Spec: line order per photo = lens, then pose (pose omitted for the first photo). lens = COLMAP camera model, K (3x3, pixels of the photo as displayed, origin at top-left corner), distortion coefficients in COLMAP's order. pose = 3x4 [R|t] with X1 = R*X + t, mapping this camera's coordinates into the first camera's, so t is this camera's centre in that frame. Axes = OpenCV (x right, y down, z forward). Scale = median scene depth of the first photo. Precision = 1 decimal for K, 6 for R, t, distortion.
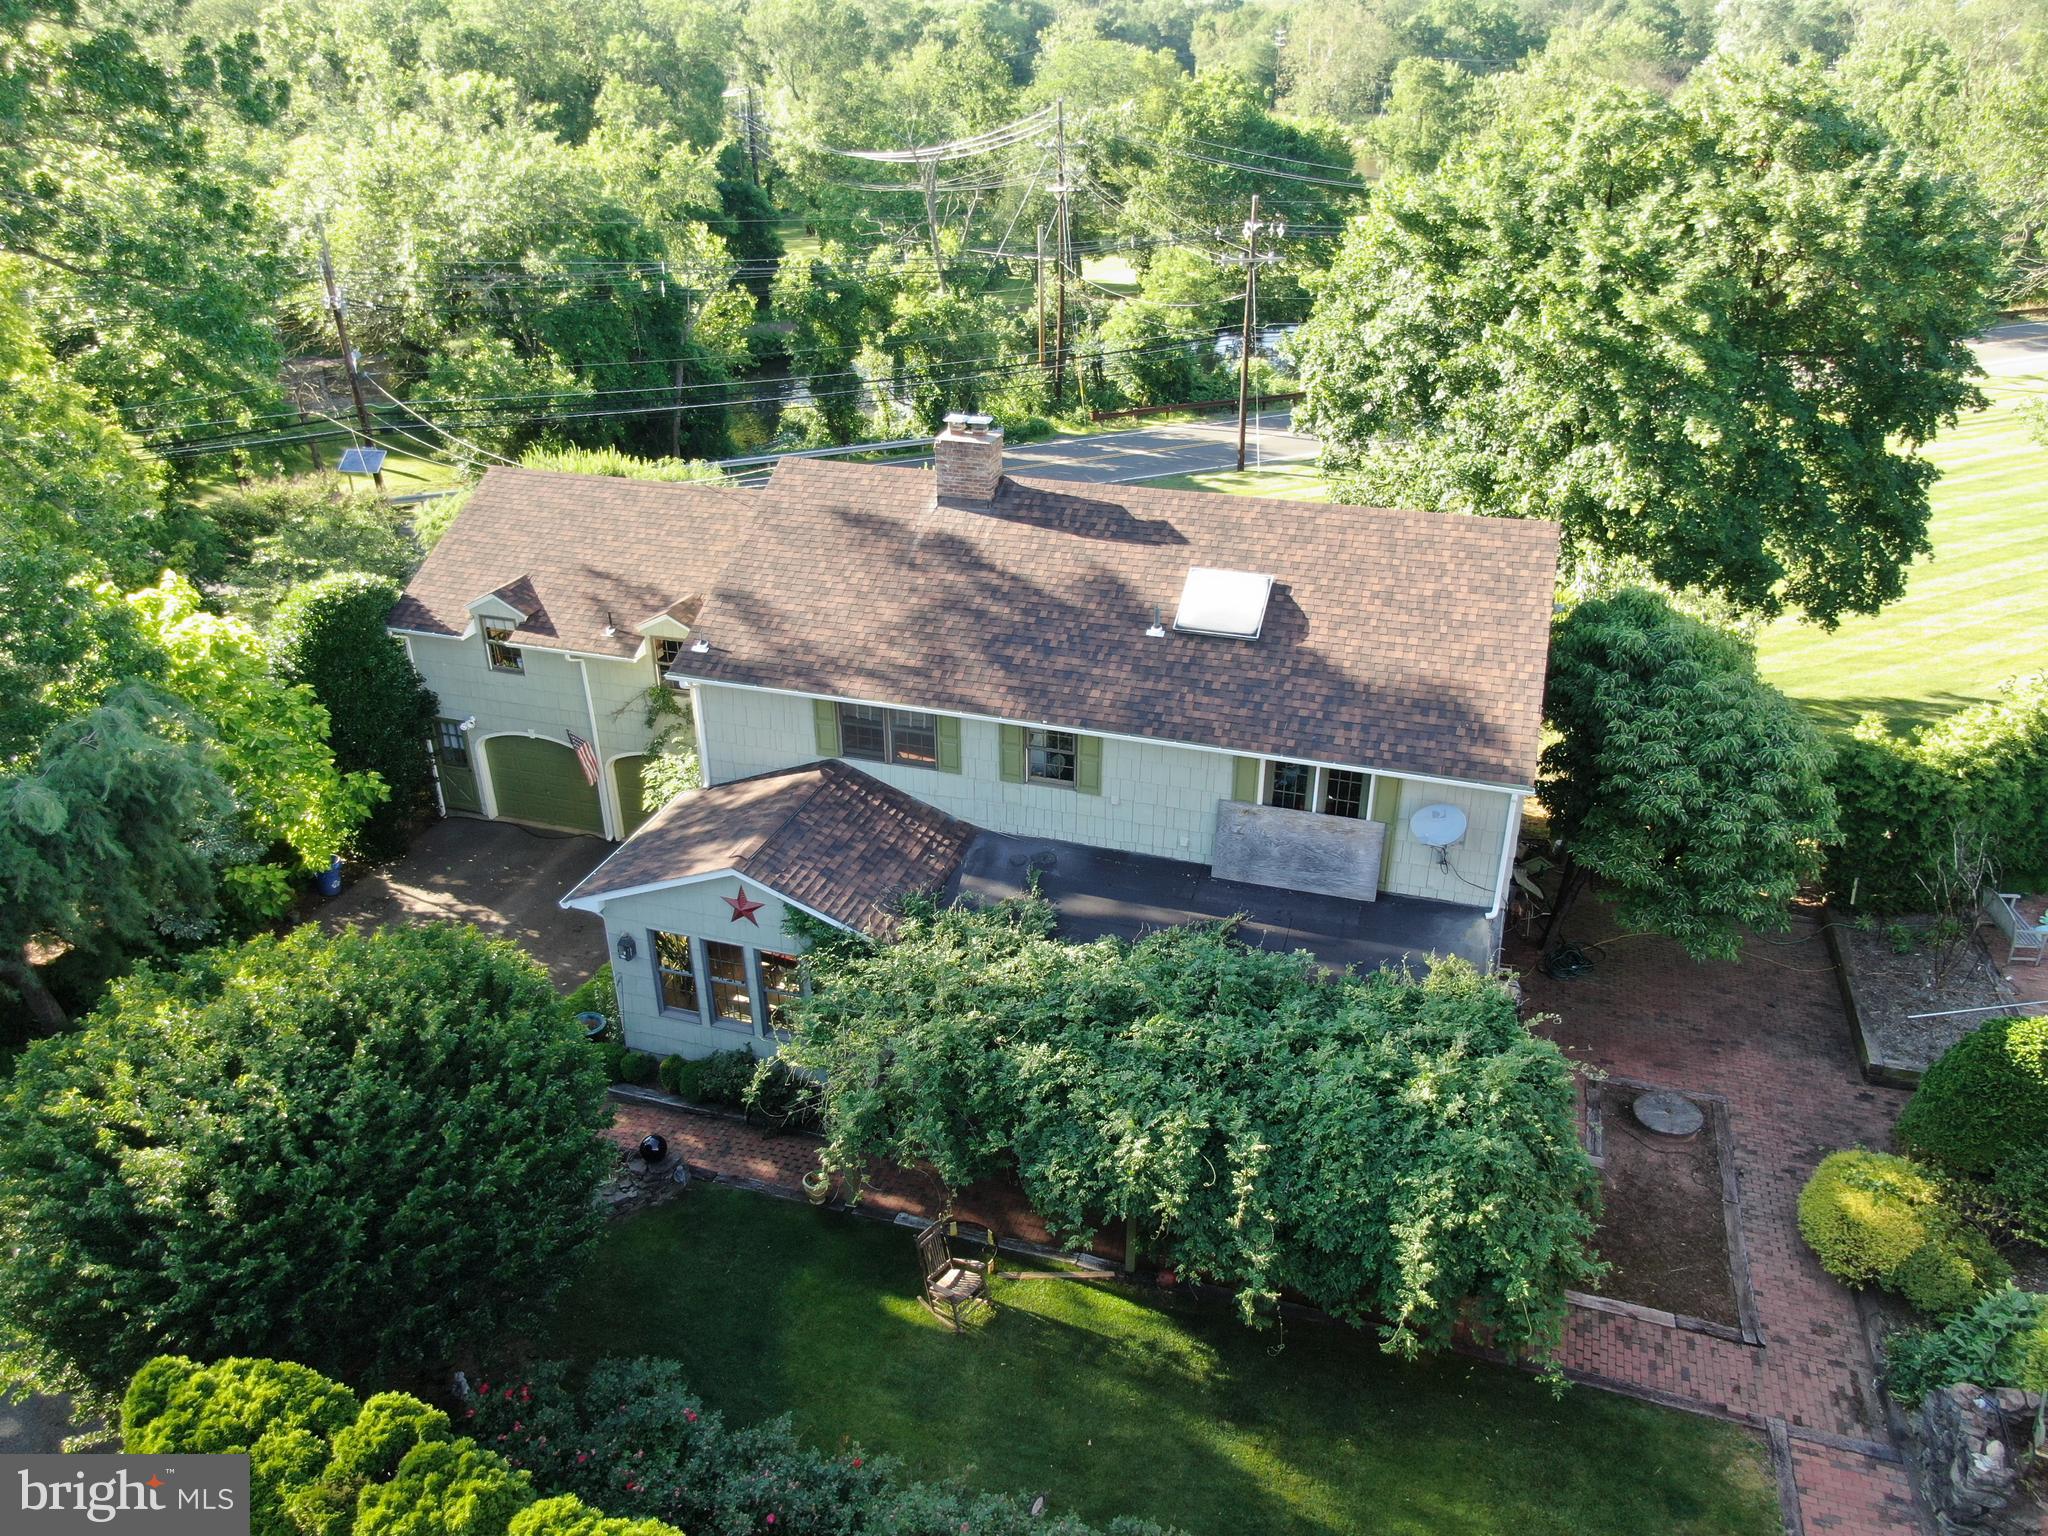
lens RADIAL K [[1468.6, 0, 1020.5], [0, 1468.6, 772.1], [0, 0, 1]] dist [-0.018963, 0.002867]
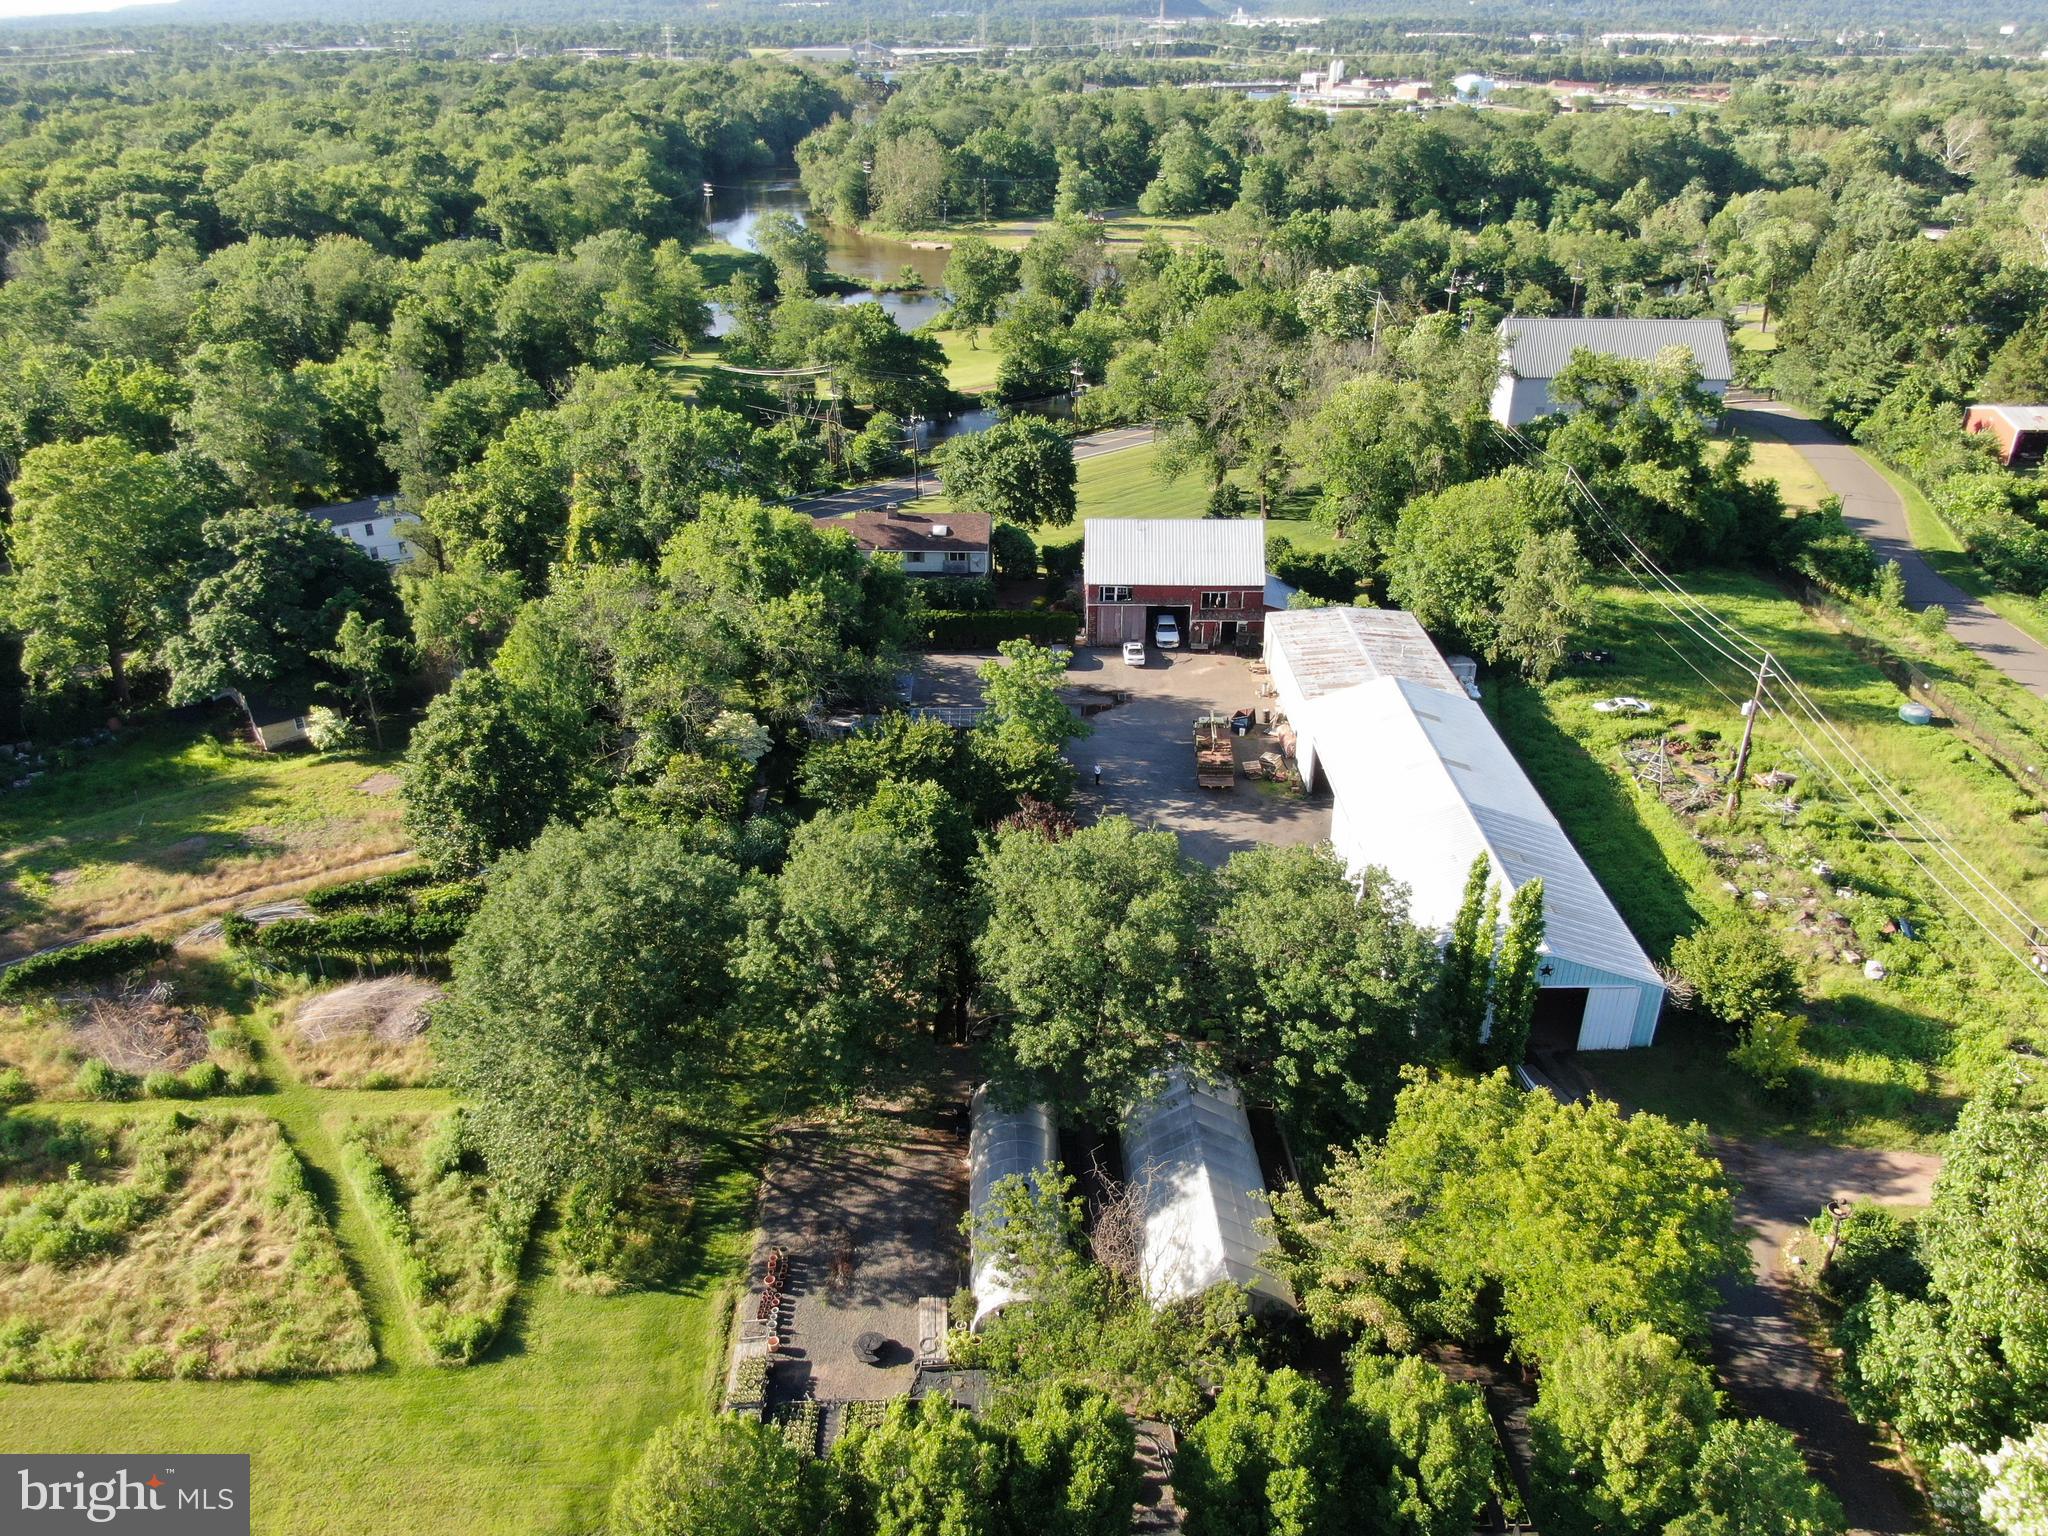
lens RADIAL K [[1468.6, 0, 1020.5], [0, 1468.6, 772.1], [0, 0, 1]] dist [-0.018963, 0.002867]
pose [[0.963362, -0.123668, 0.237990, -1.168163], [0.123393, 0.992227, 0.016113, 0.865593], [-0.238133, 0.013843, 0.971134, -5.245442]]
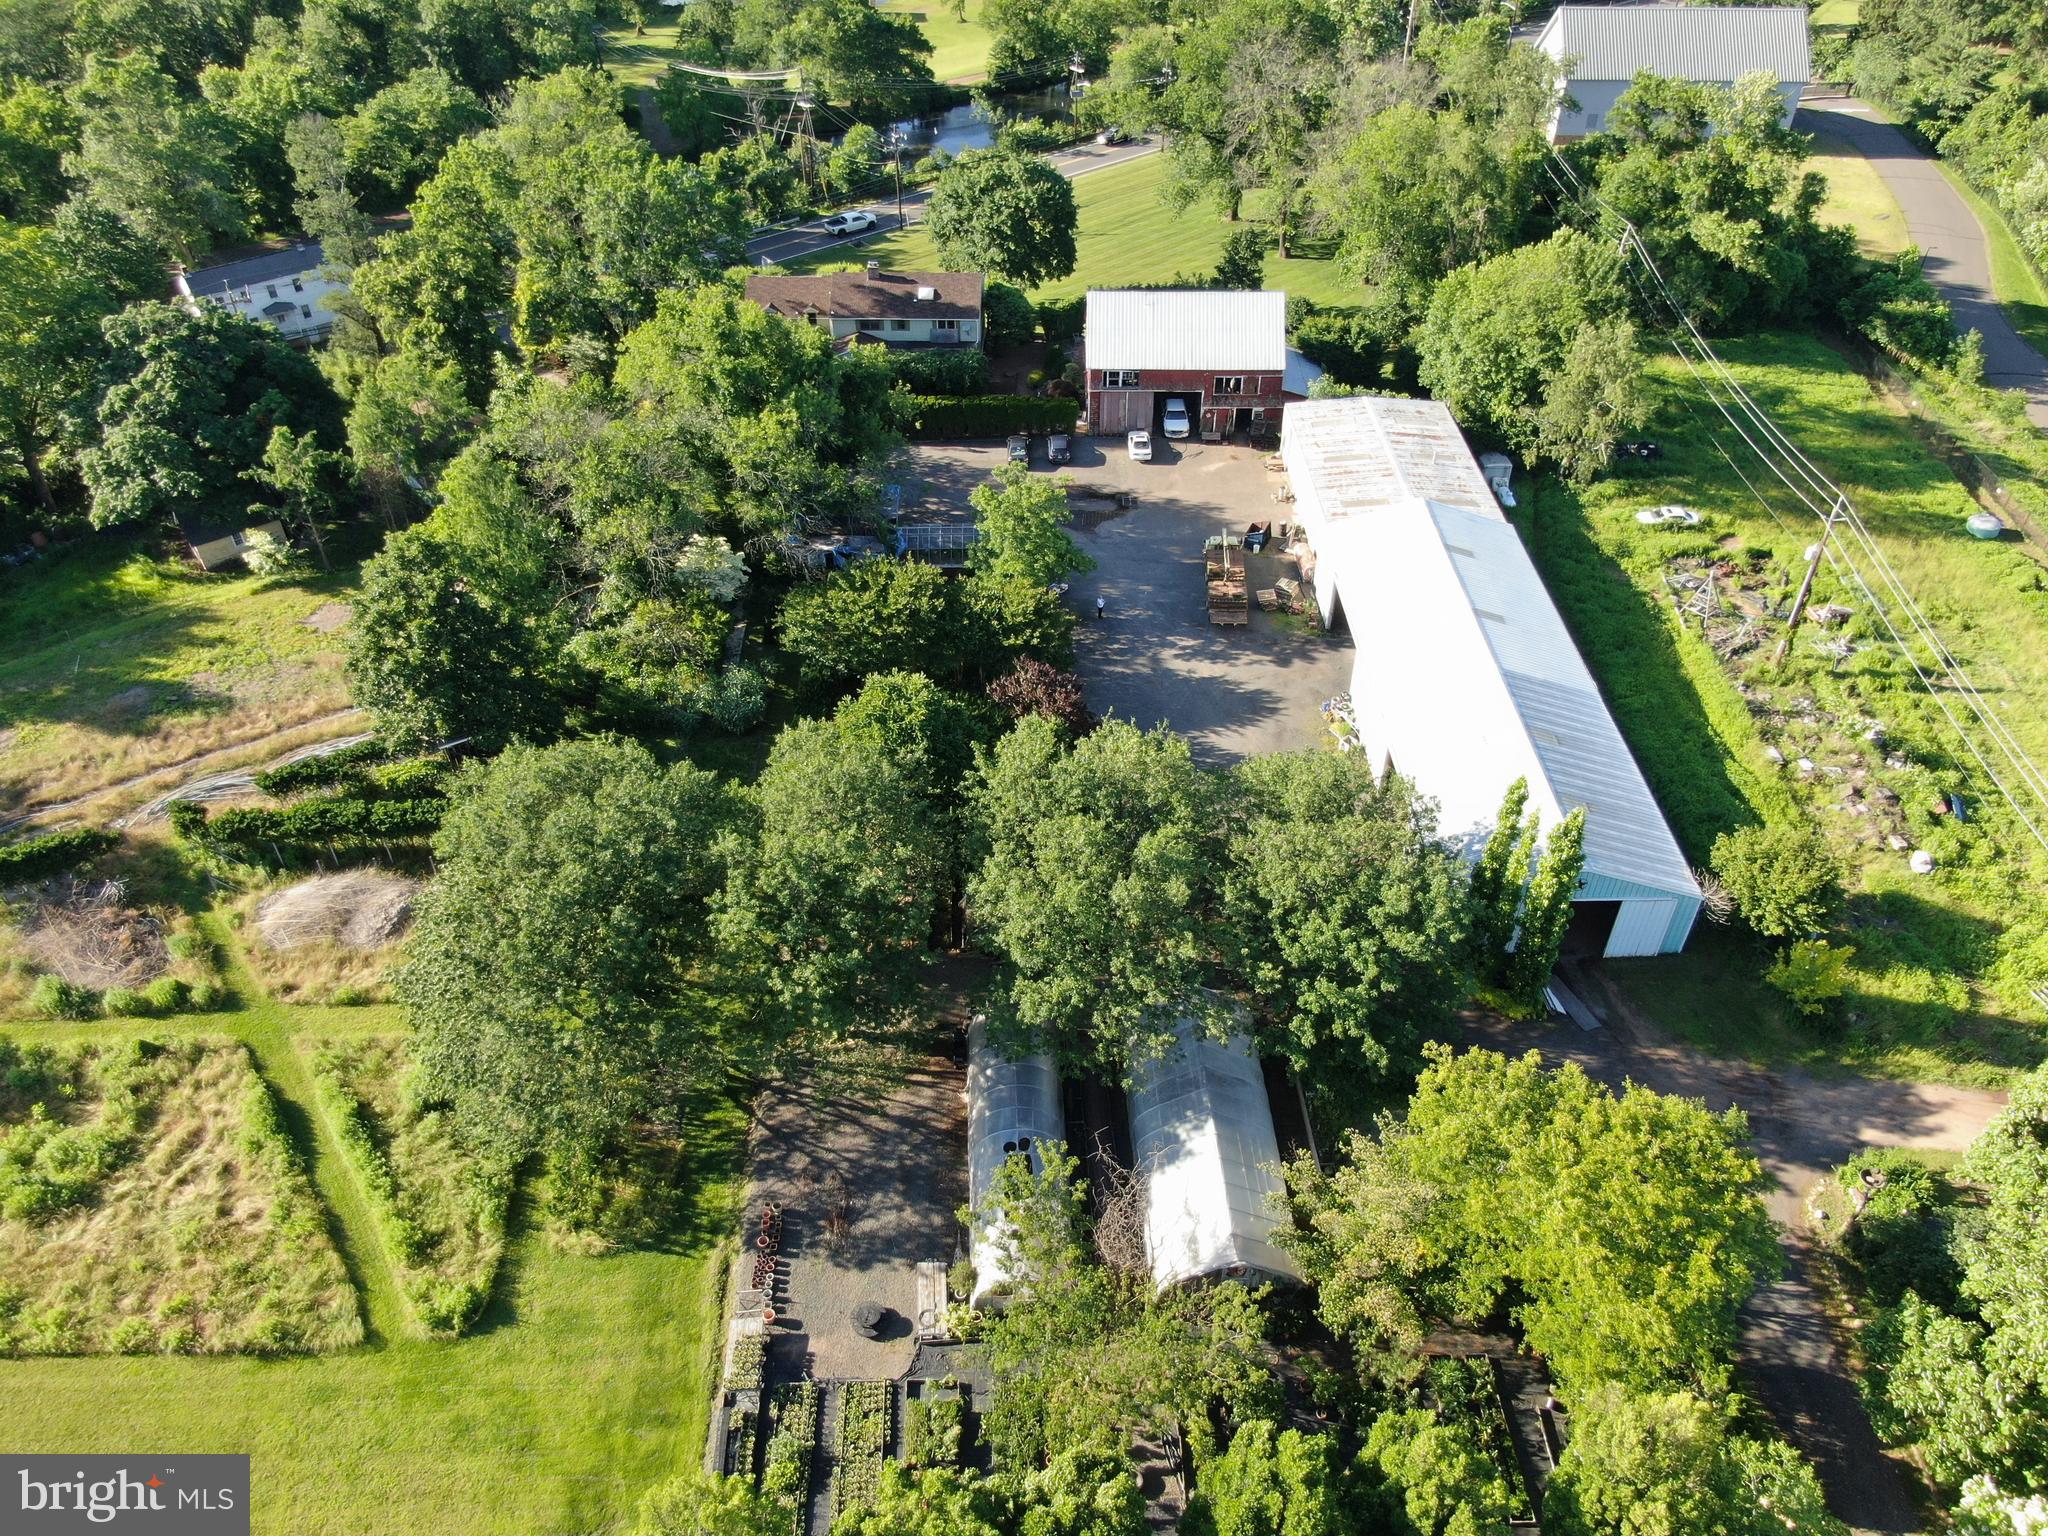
lens RADIAL K [[1468.6, 0, 1020.5], [0, 1468.6, 772.1], [0, 0, 1]] dist [-0.018963, 0.002867]
pose [[0.961904, -0.179015, 0.206627, -1.028038], [0.128576, 0.963221, 0.235951, 0.382806], [-0.241267, -0.200395, 0.949543, -4.918974]]
